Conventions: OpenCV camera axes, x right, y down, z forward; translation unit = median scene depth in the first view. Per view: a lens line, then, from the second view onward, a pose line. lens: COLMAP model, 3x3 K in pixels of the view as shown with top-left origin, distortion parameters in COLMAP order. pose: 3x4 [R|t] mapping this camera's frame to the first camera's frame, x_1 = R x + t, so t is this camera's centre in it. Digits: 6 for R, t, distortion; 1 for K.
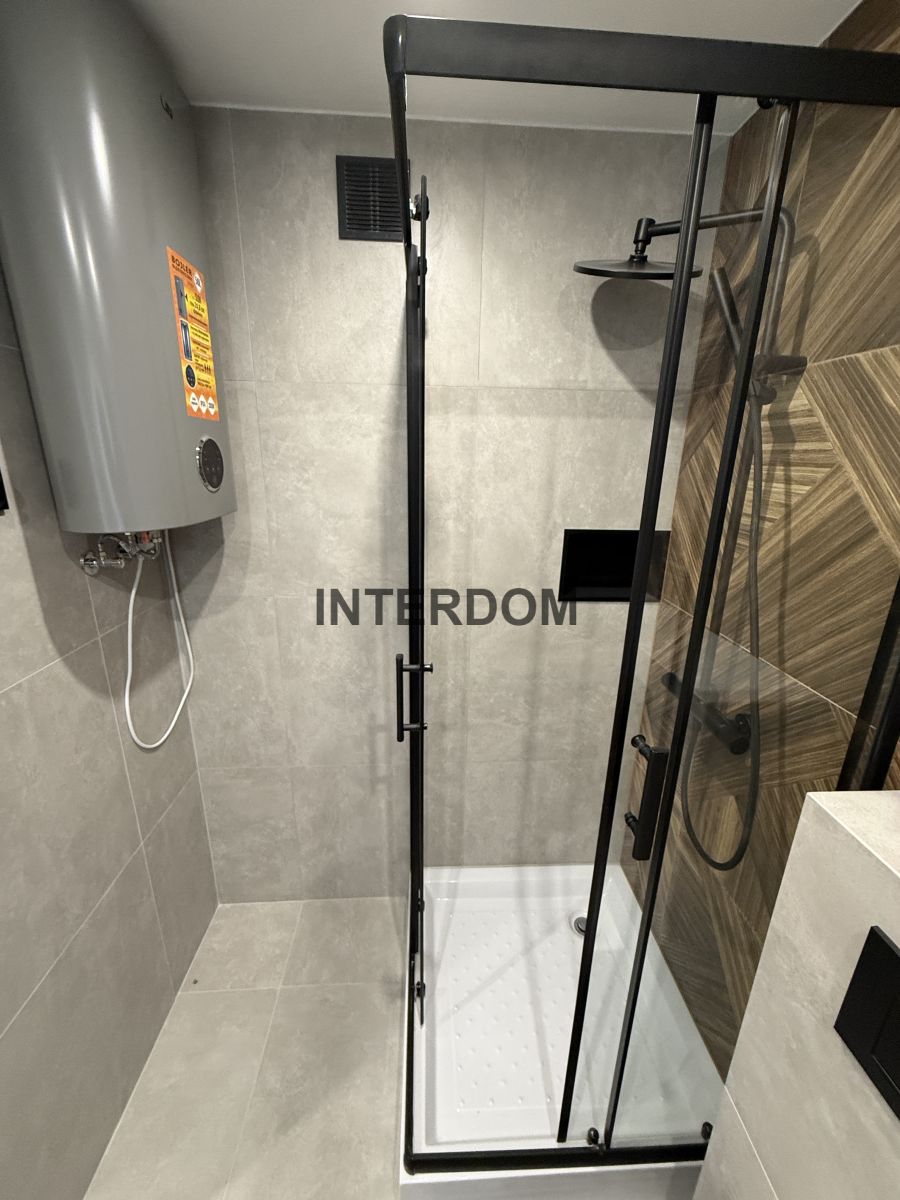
lens RADIAL K [[476.3, 0, 450.6], [0, 476.3, 596.3], [0, 0, 1]] dist [-0.000794, 0.000139]
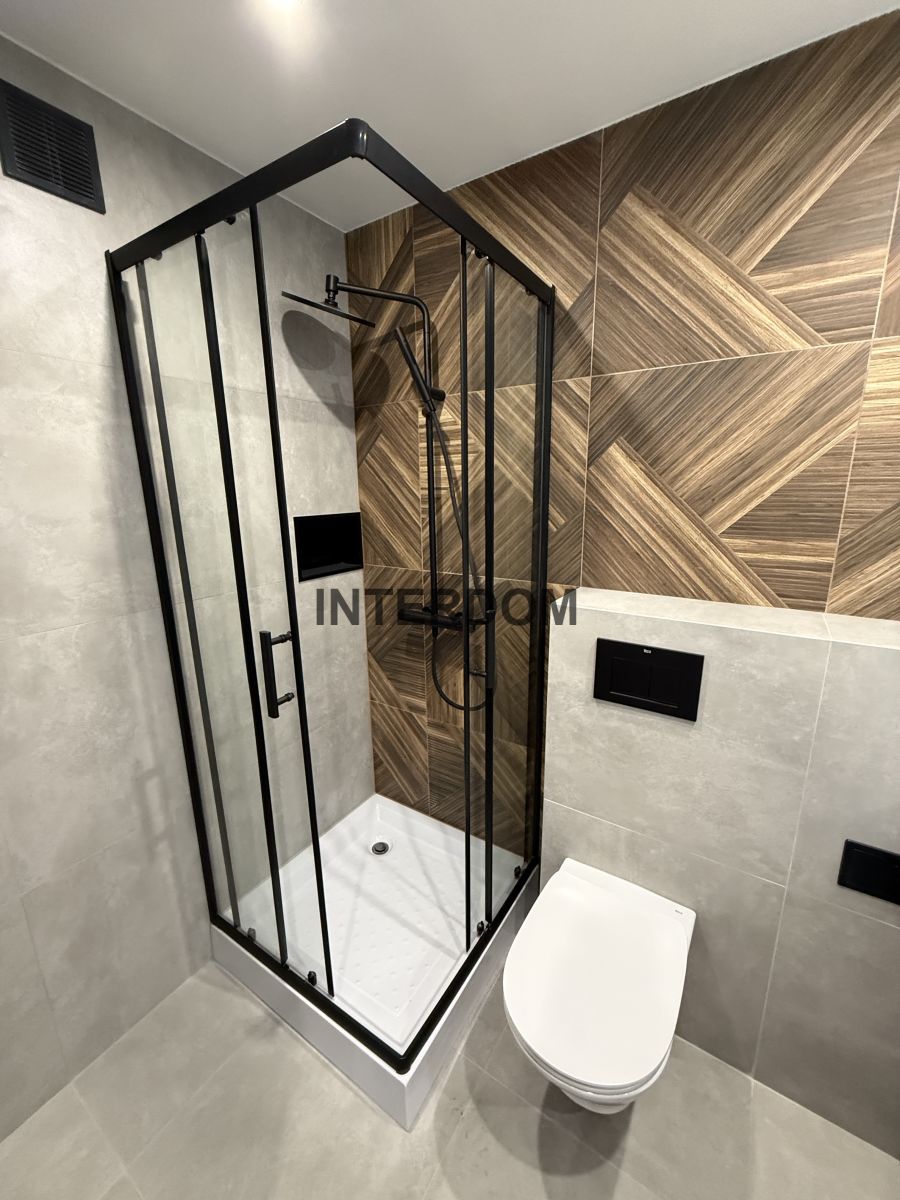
lens RADIAL K [[475.1, 0, 451.4], [0, 475.1, 596.6], [0, 0, 1]] dist [-0.001571, -0.000177]
pose [[0.585619, -0.212275, 0.782298, -0.512657], [0.257911, 0.963742, 0.068440, 0.068272], [-0.768461, 0.161683, 0.619134, 0.036899]]
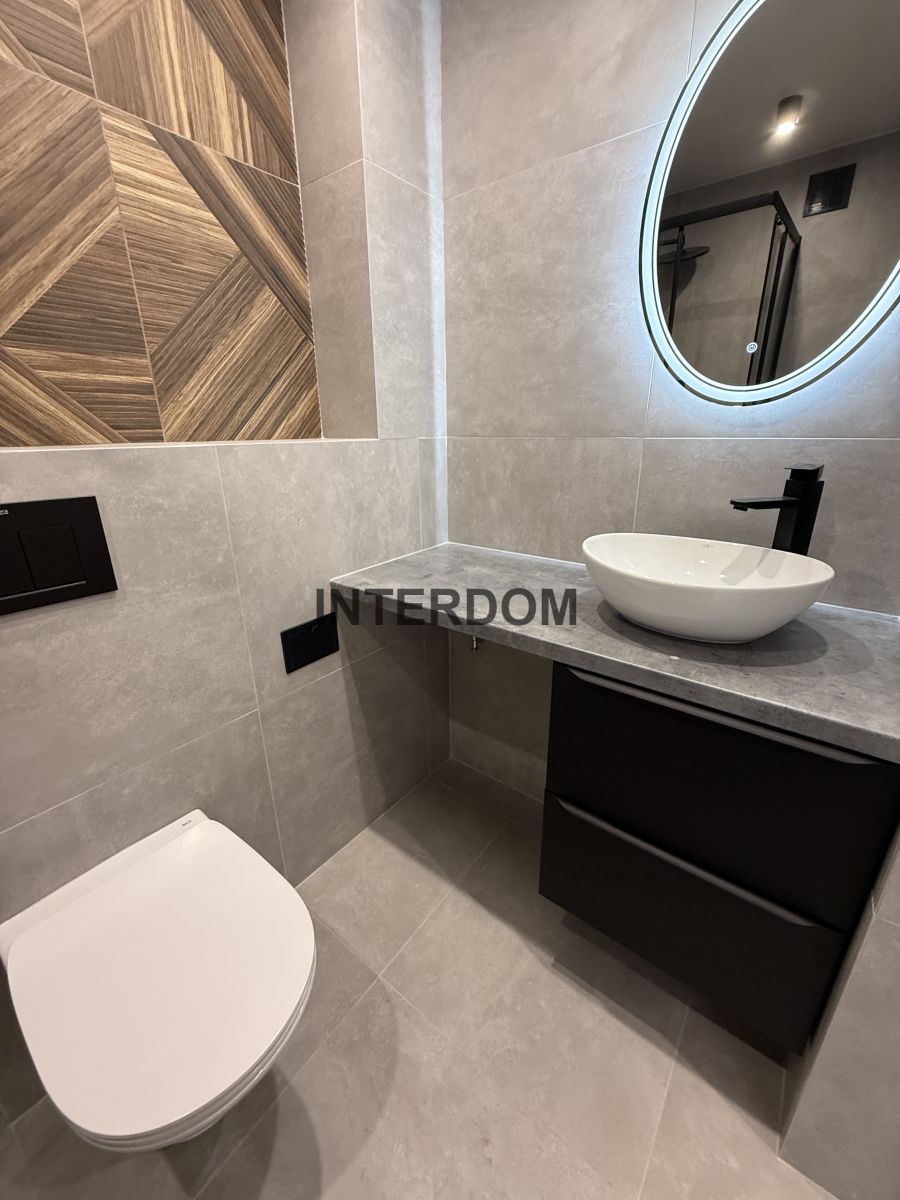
lens RADIAL K [[476.3, 0, 450.6], [0, 476.3, 596.3], [0, 0, 1]] dist [-0.000794, 0.000139]
pose [[-0.760182, -0.228144, 0.608337, -0.368501], [0.182487, 0.823653, 0.536931, 0.201189], [-0.623556, 0.519179, -0.584492, 0.363568]]
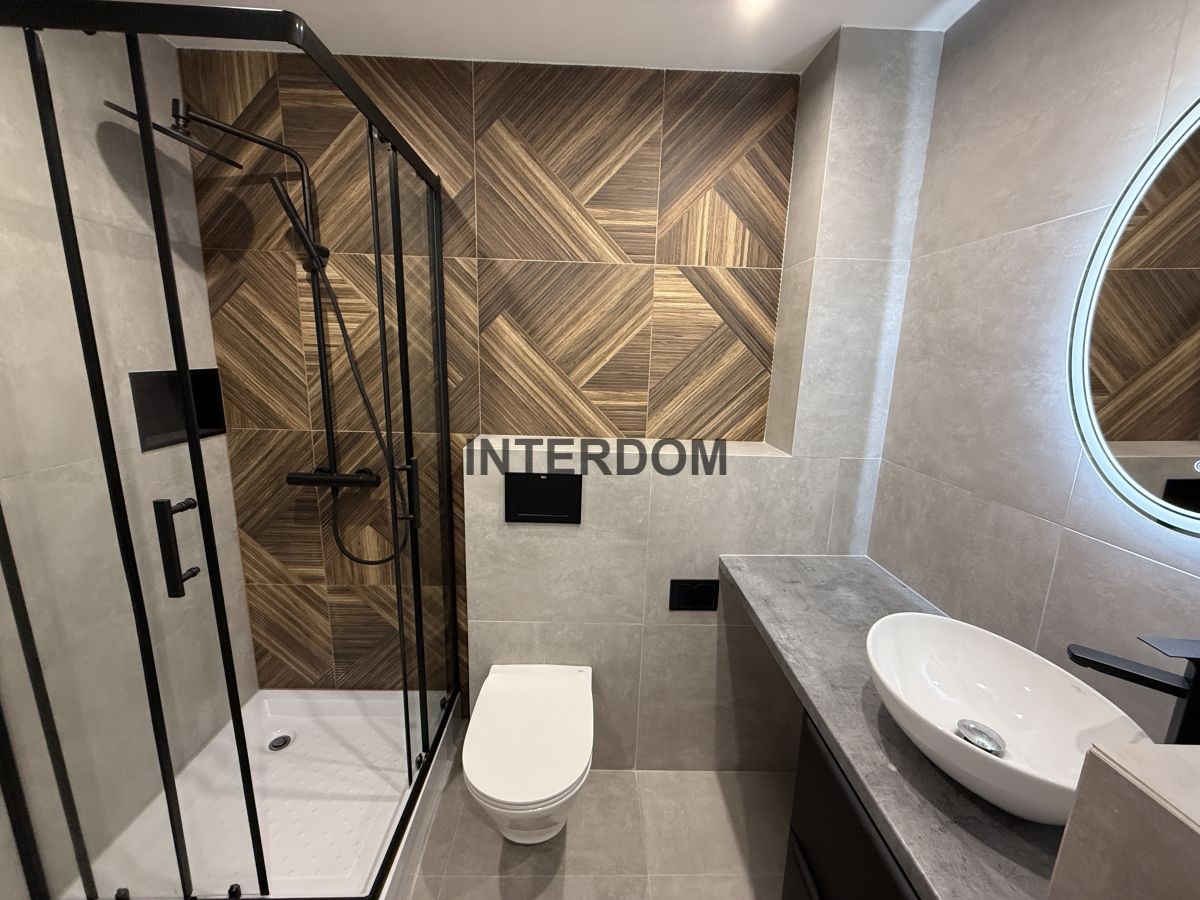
lens RADIAL K [[475.1, 0, 596.8], [0, 475.1, 448.3], [0, 0, 1]] dist [-0.001571, -0.000177]
pose [[0.028903, -0.221802, 0.974663, -0.731521], [0.261722, 0.942733, 0.206775, 0.050286], [-0.964710, 0.249114, 0.085299, 0.079898]]
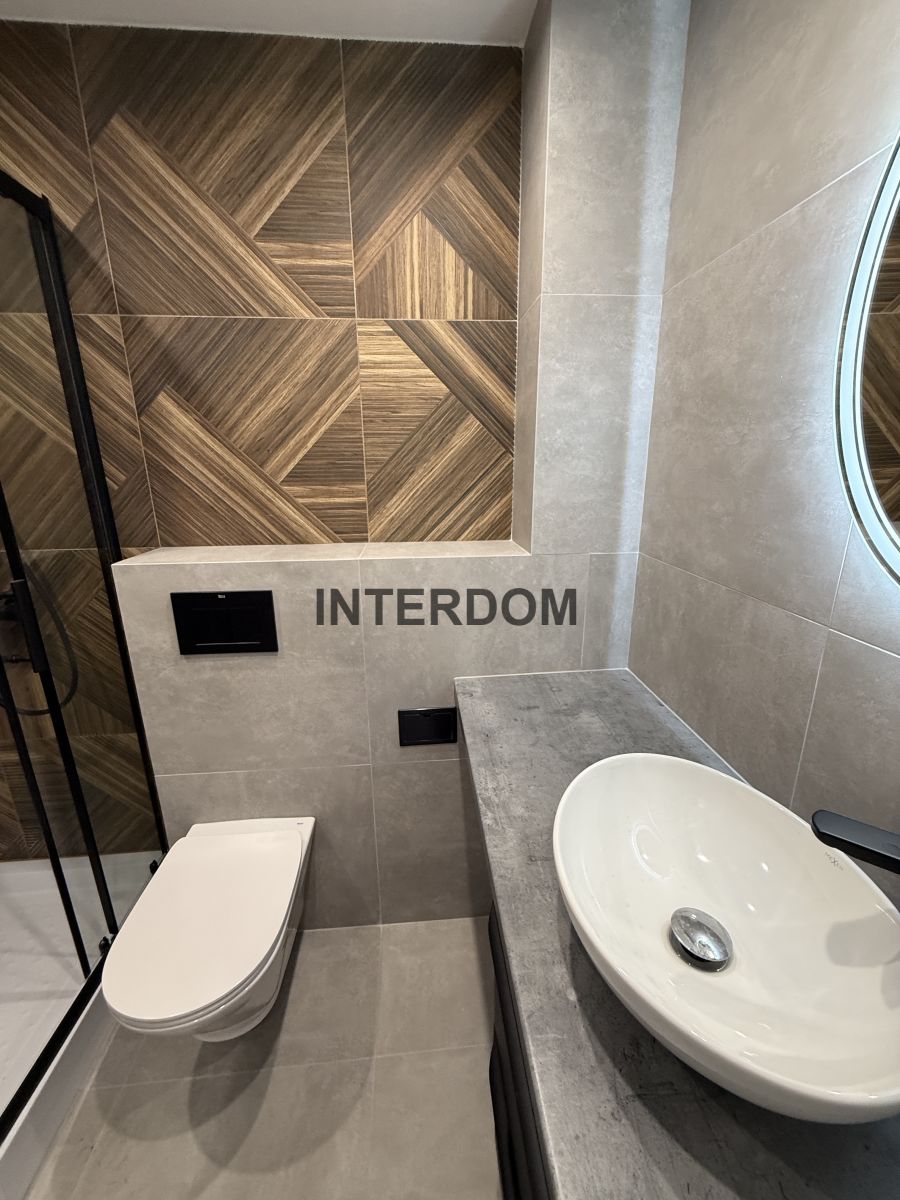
lens RADIAL K [[476.3, 0, 450.6], [0, 476.3, 596.3], [0, 0, 1]] dist [-0.000794, 0.000139]
pose [[-0.034766, -0.291907, 0.955815, -0.519372], [0.296990, 0.910170, 0.288770, 0.185615], [-0.954247, 0.293907, 0.055051, -0.148329]]
